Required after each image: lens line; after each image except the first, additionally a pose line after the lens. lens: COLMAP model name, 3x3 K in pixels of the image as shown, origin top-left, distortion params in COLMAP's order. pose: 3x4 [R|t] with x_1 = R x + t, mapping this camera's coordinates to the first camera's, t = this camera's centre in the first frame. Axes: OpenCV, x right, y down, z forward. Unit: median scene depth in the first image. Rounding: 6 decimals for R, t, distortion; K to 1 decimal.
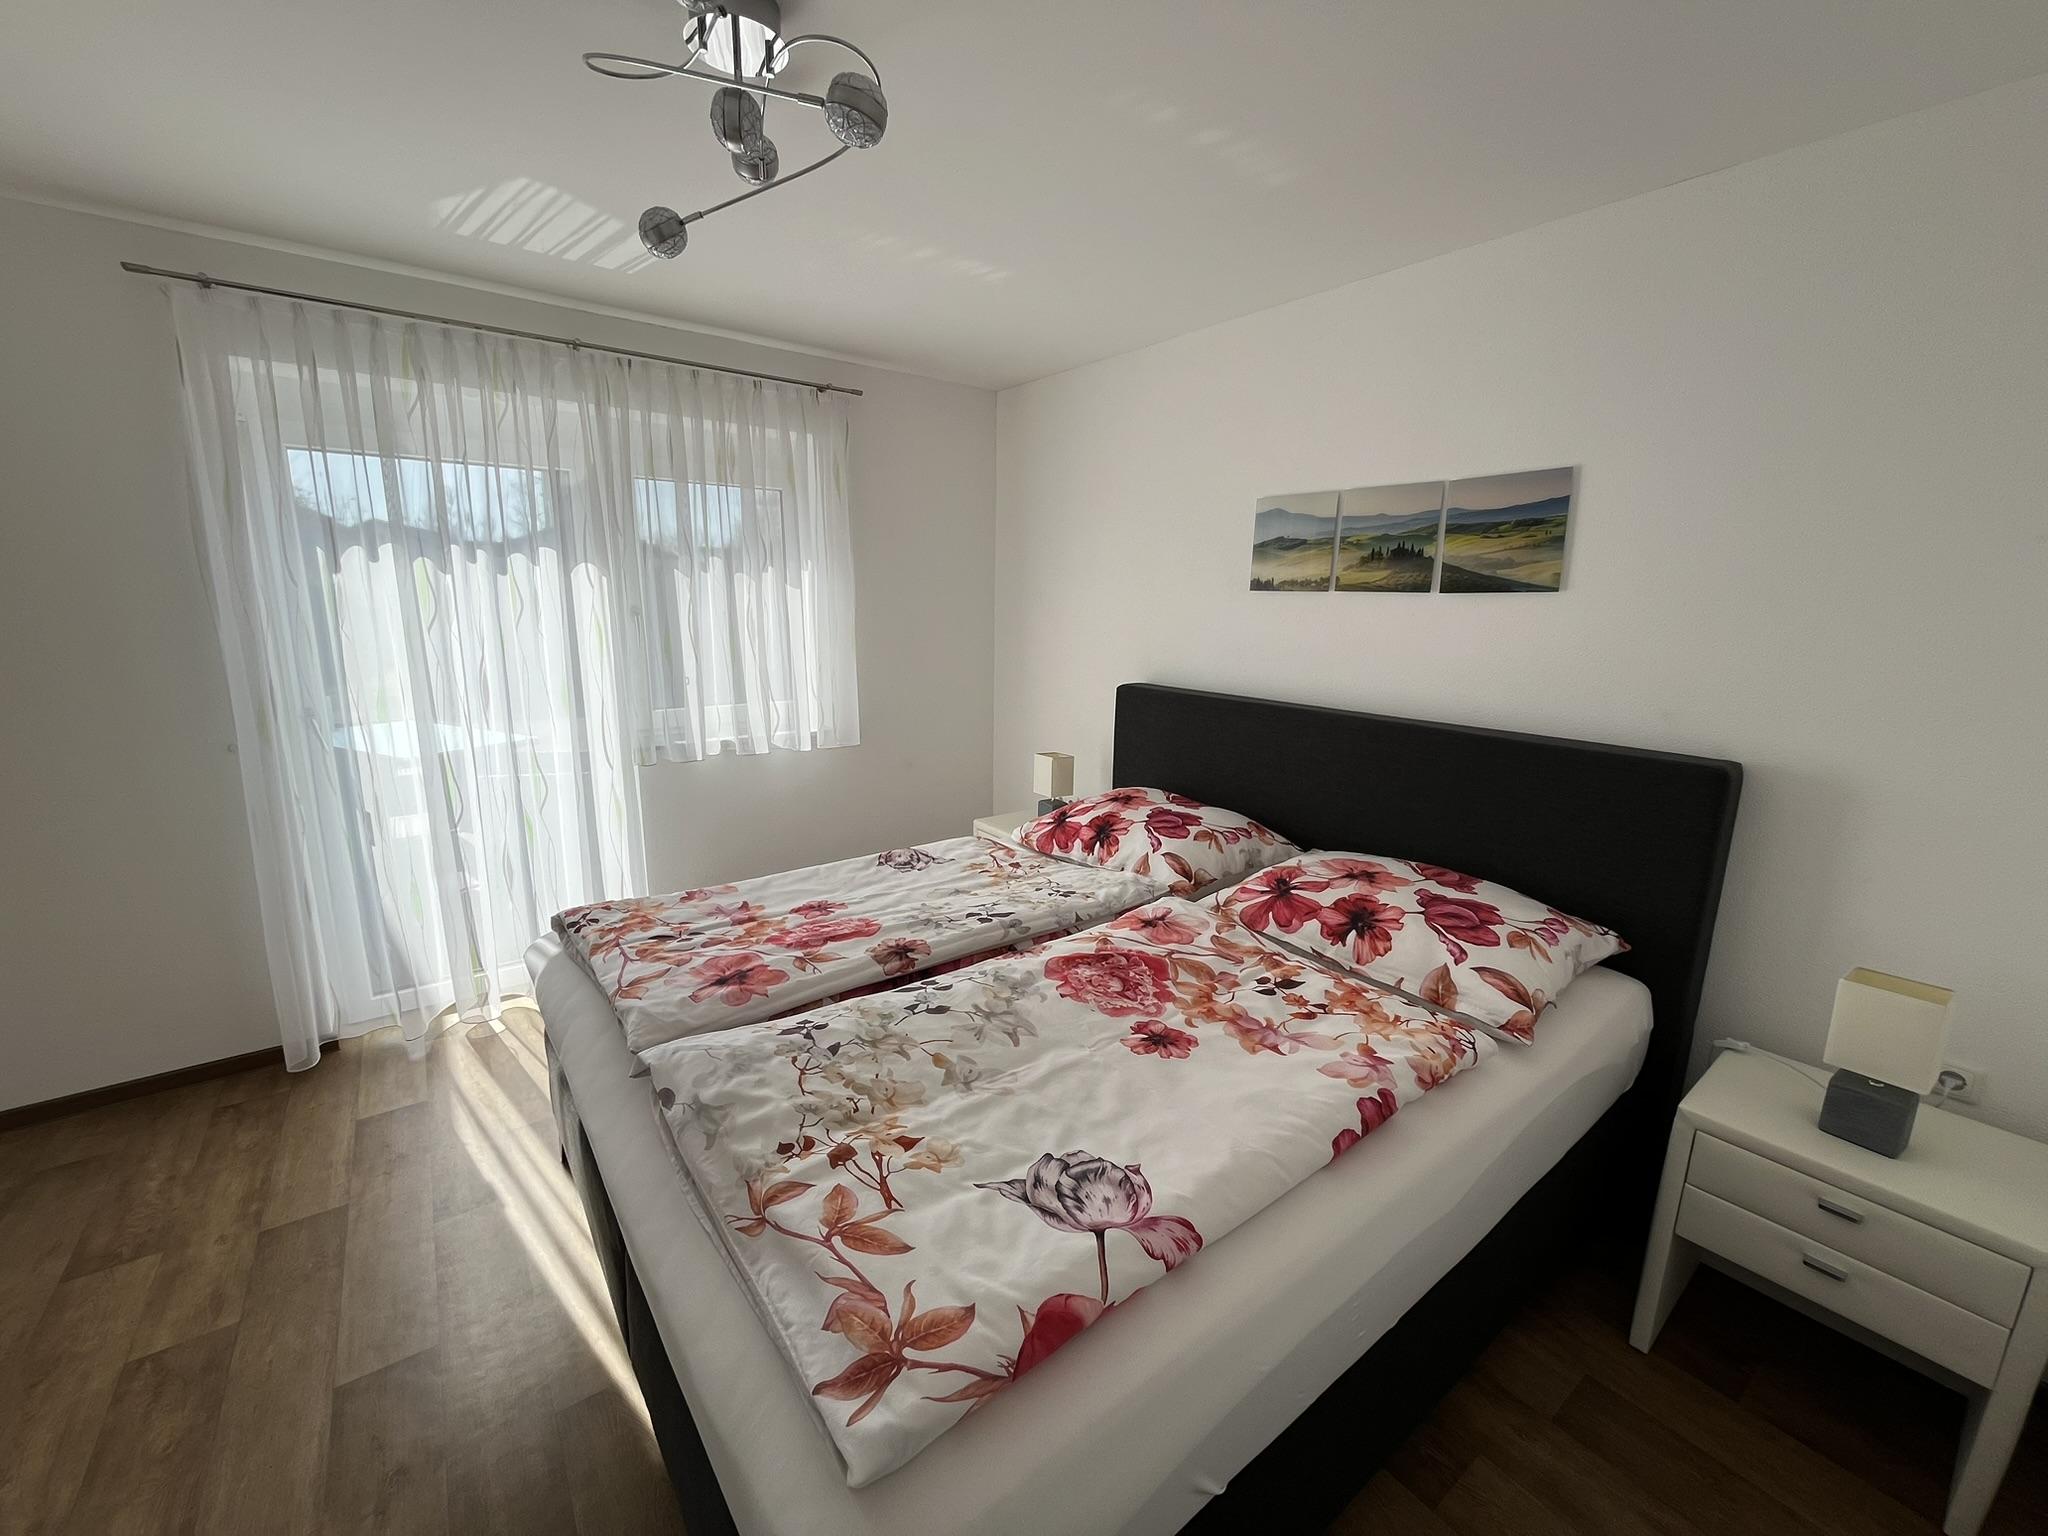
lens RADIAL K [[823.8, 0, 1026.1], [0, 823.8, 768.3], [0, 0, 1]] dist [-0.003685, -0.000273]
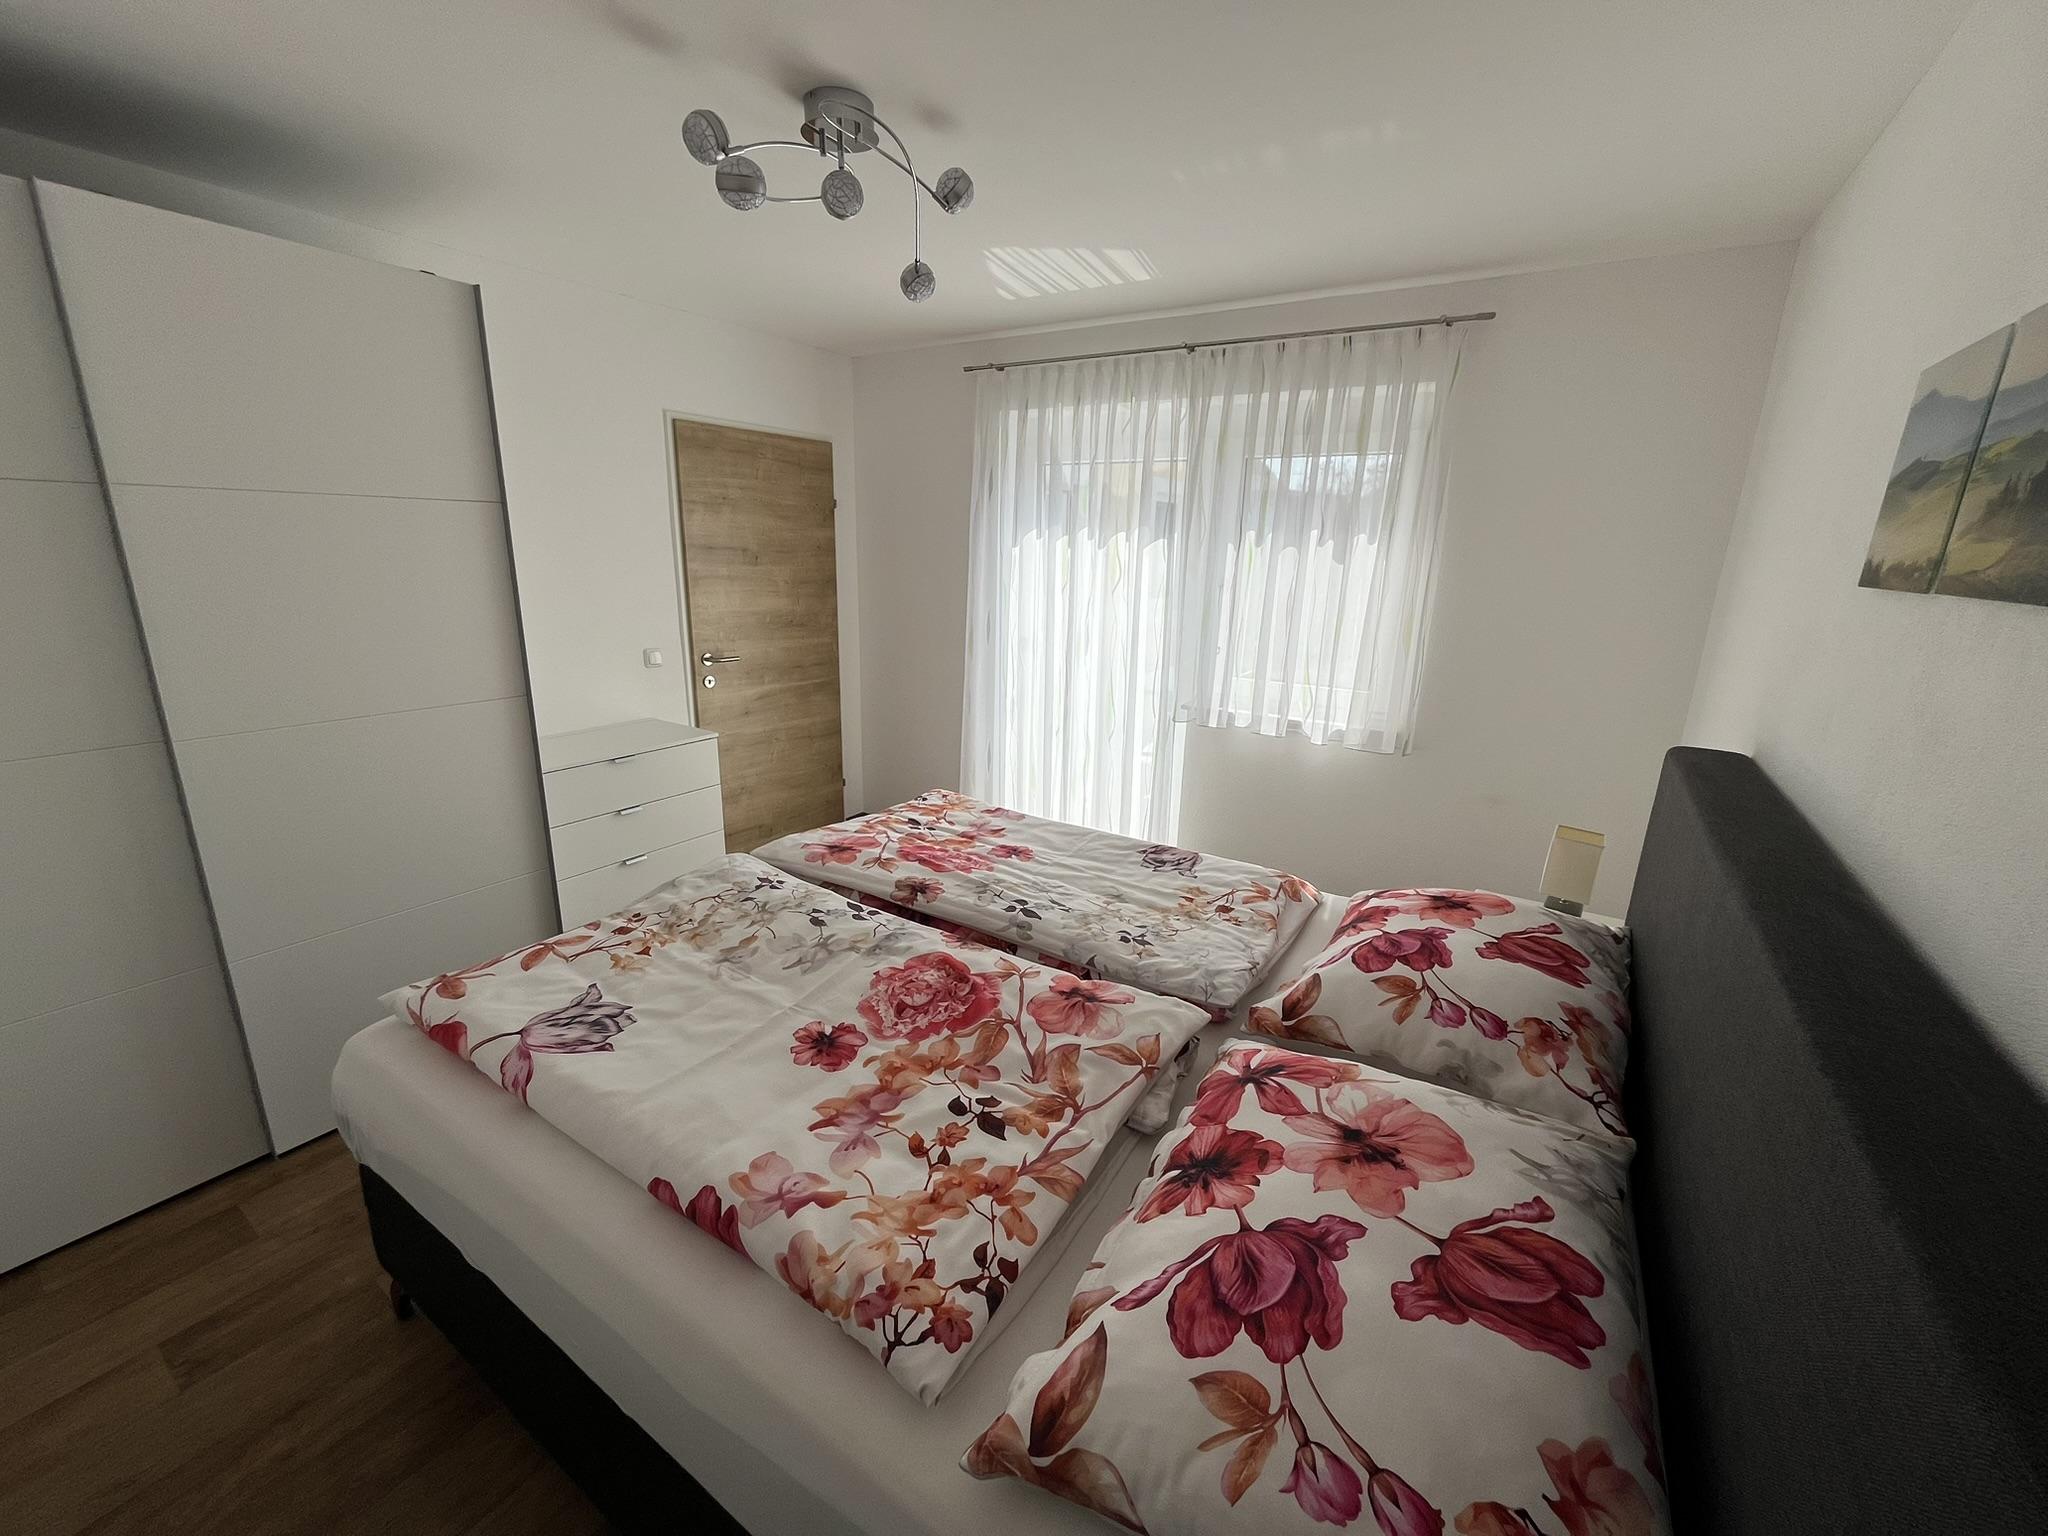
lens RADIAL K [[823.8, 0, 1027.9], [0, 823.8, 768.8], [0, 0, 1]] dist [-0.003685, -0.000273]
pose [[0.339778, 0.241986, -0.908842, 0.796098], [-0.216594, 0.960492, 0.174762, -0.147045], [0.915225, 0.137469, 0.378767, 0.629836]]
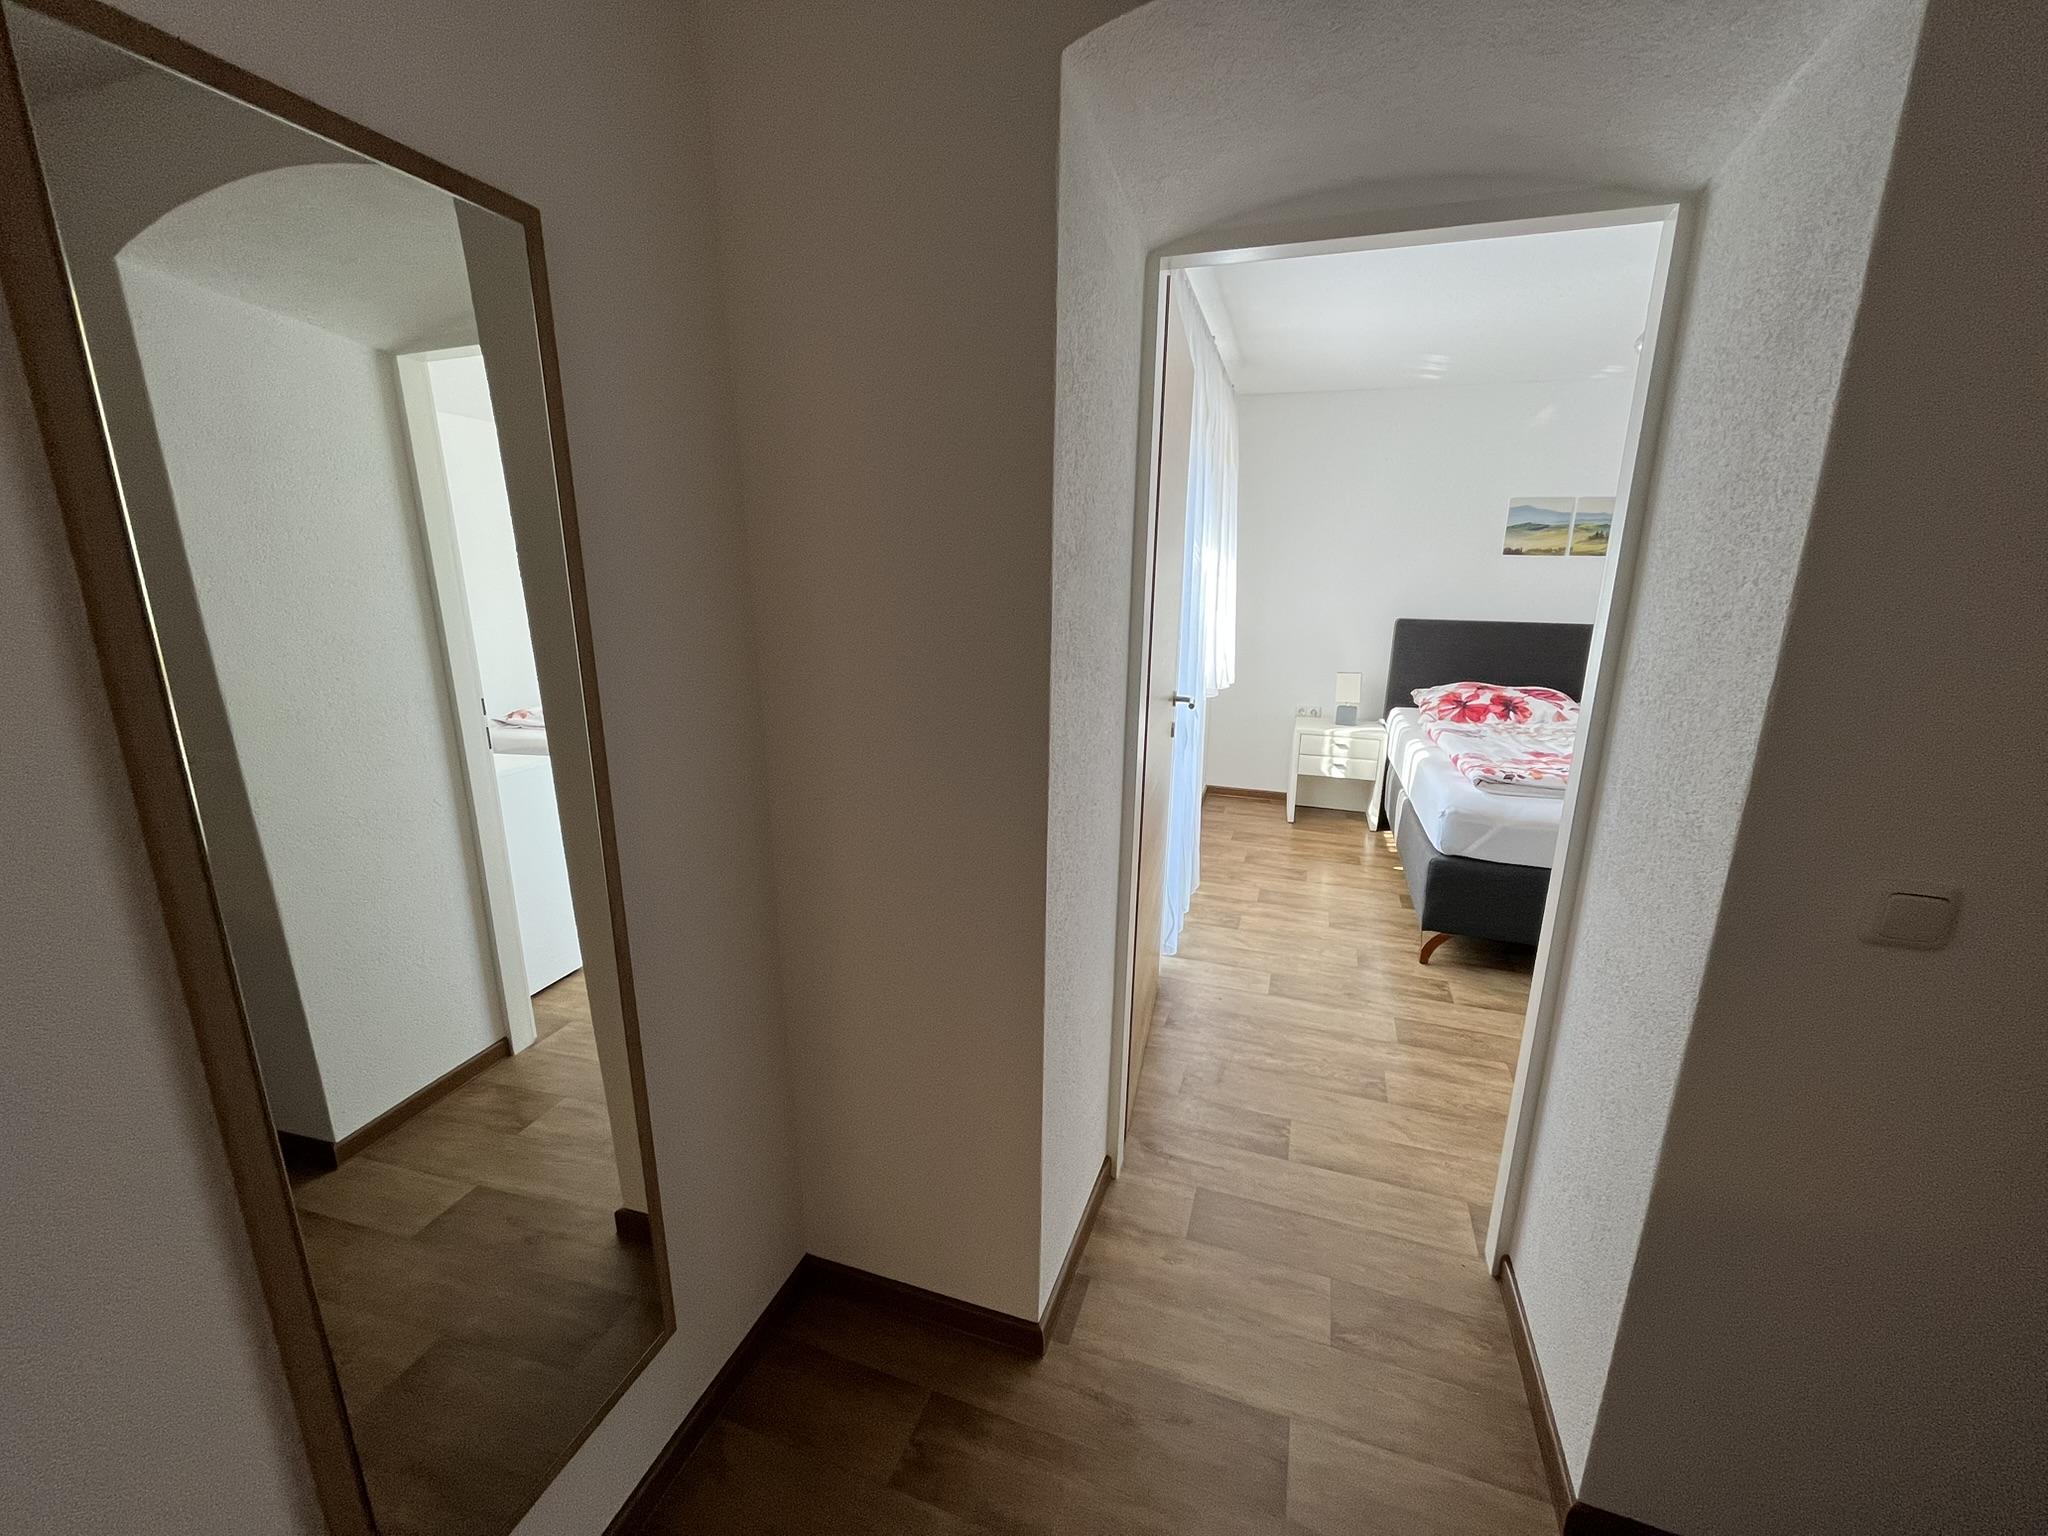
lens RADIAL K [[823.8, 0, 1025.1], [0, 823.8, 767.8], [0, 0, 1]] dist [-0.003685, -0.000273]
pose [[0.831053, -0.140369, 0.538188, -2.108234], [0.114733, 0.990083, 0.081064, -0.056128], [-0.544230, -0.005620, 0.838917, 0.210188]]
